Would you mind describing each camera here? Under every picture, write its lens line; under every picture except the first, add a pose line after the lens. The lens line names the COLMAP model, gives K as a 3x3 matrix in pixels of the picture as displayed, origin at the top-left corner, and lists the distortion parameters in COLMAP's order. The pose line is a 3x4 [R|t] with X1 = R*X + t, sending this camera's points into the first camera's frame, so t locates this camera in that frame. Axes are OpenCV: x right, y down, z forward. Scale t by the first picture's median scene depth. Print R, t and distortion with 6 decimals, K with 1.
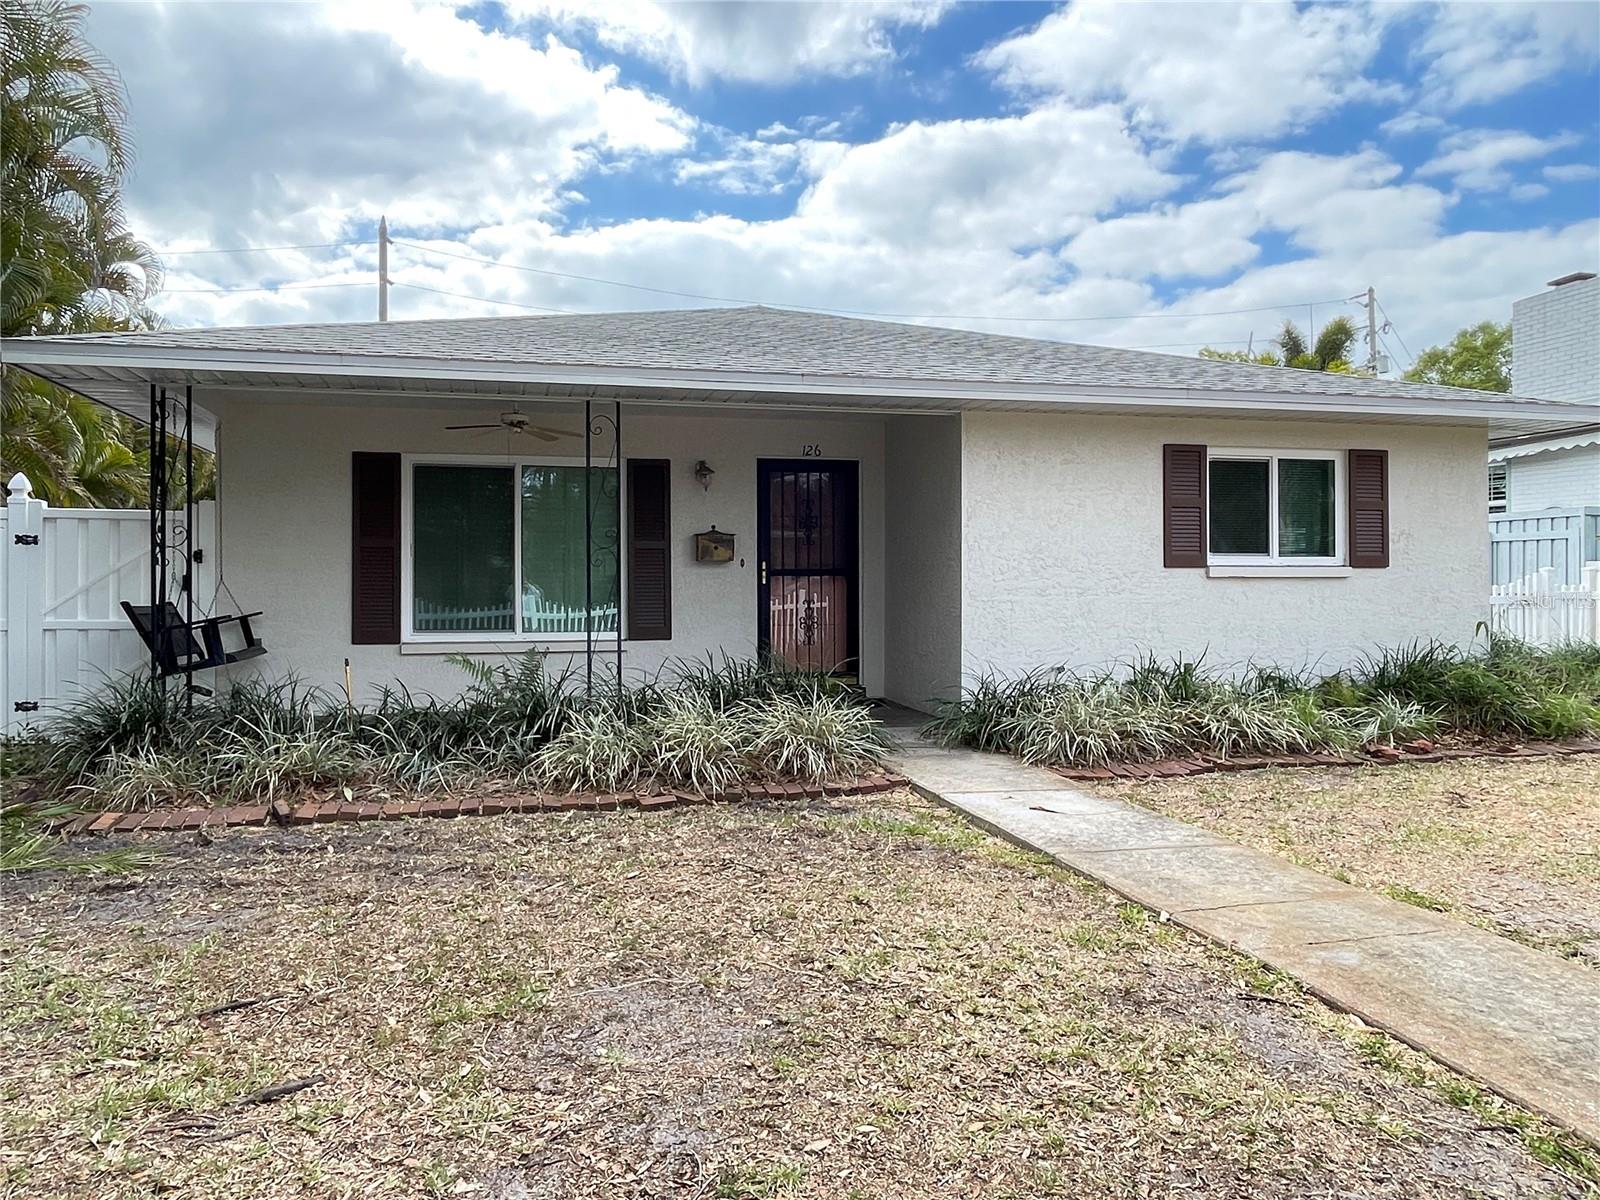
lens RADIAL K [[1089.6, 0, 784.6], [0, 1089.6, 489.9], [0, 0, 1]] dist [-0.006597, -0.004920]
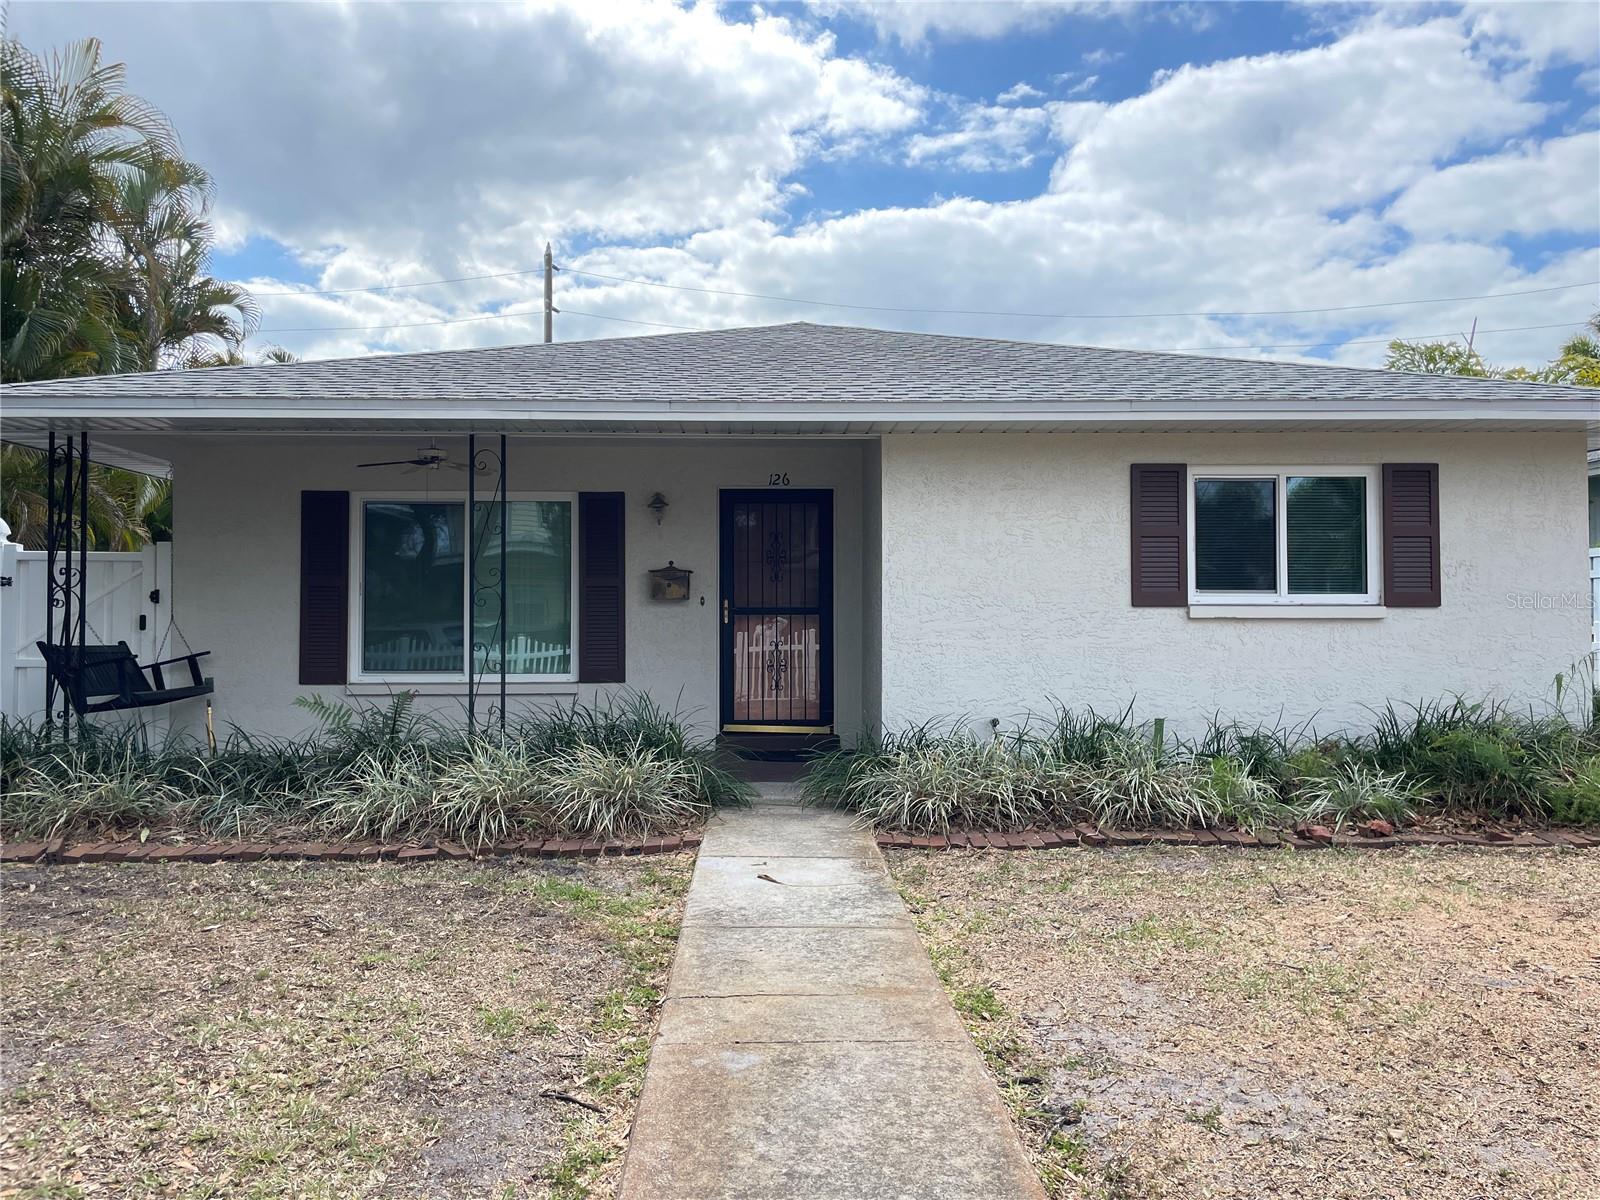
lens RADIAL K [[1189.4, 0, 788.9], [0, 1189.4, 586.0], [0, 0, 1]] dist [0.056791, -0.047683]
pose [[0.977966, -0.004010, -0.208725, 0.269991], [0.017098, 0.997995, 0.060939, -0.007357], [0.208062, -0.063165, 0.976074, 0.023187]]
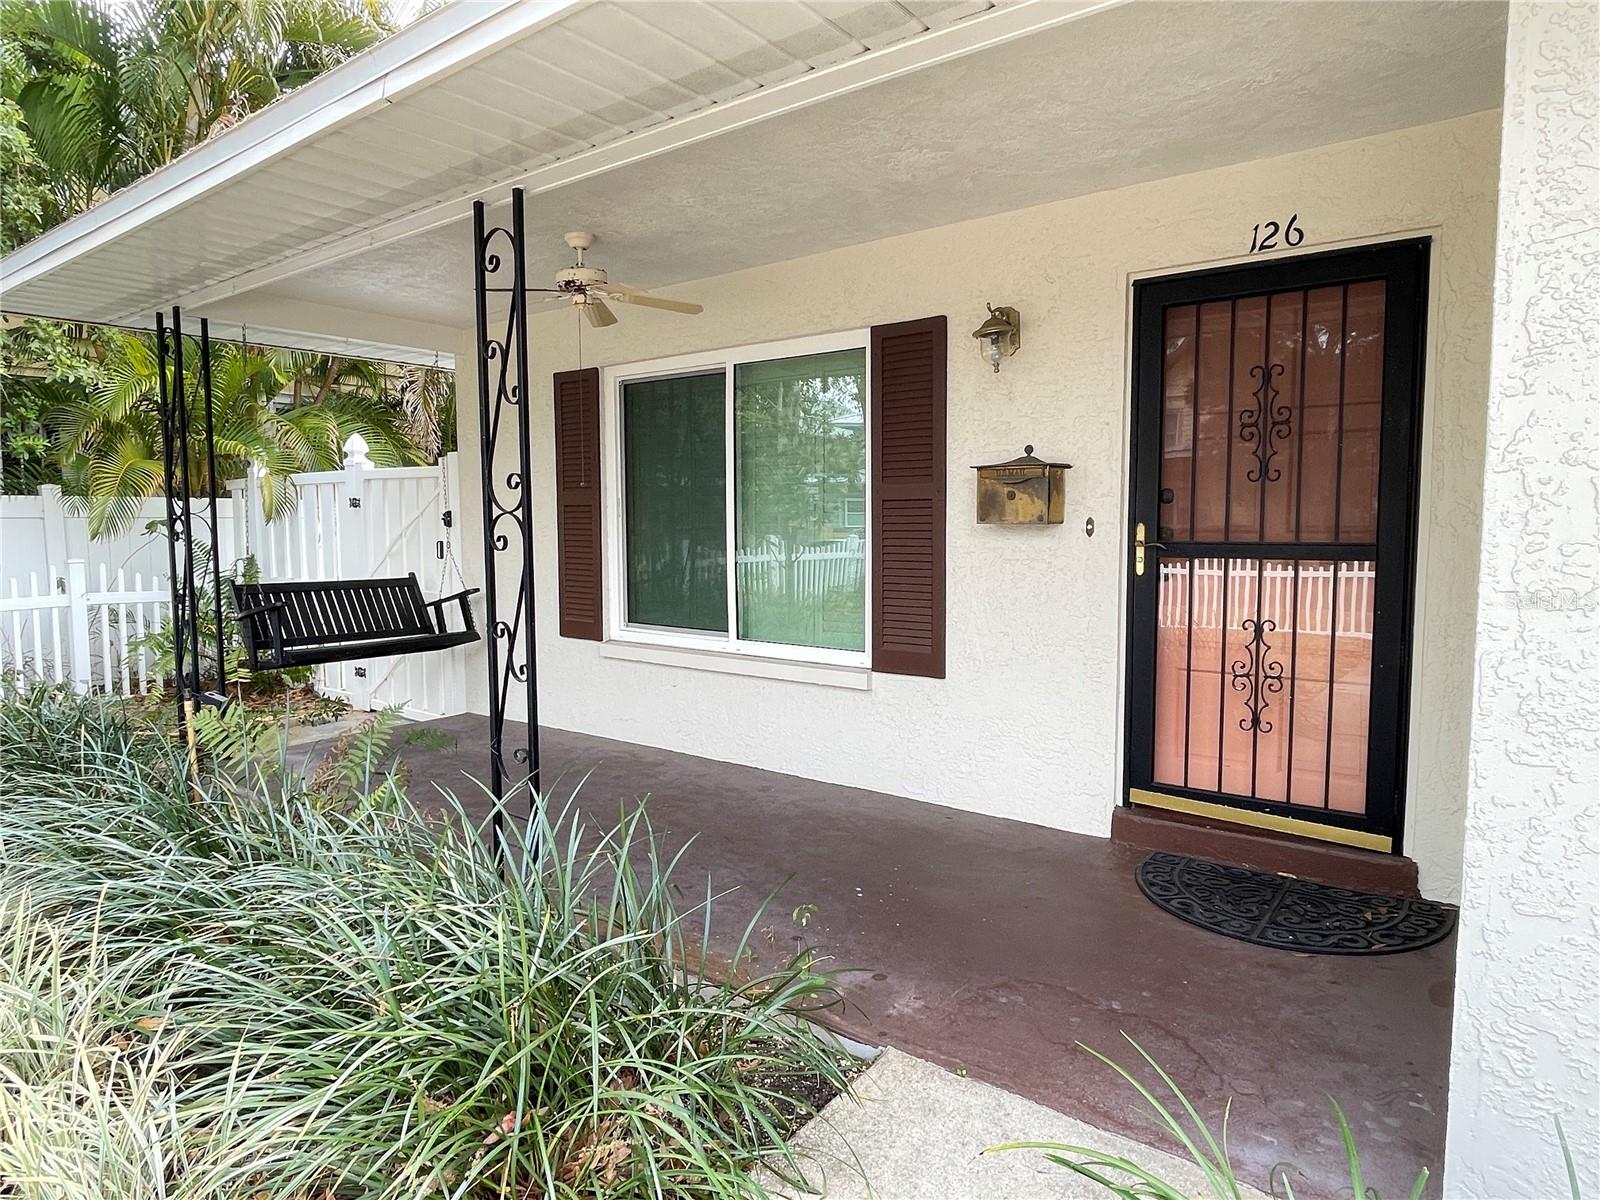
lens RADIAL K [[943.9, 0, 798.5], [0, 943.9, 585.4], [0, 0, 1]] dist [-0.001327, -0.001159]
pose [[0.631845, 0.057769, -0.772939, 0.202954], [0.075143, 0.987956, 0.135266, 0.032283], [0.771444, -0.143548, 0.619894, 0.729533]]
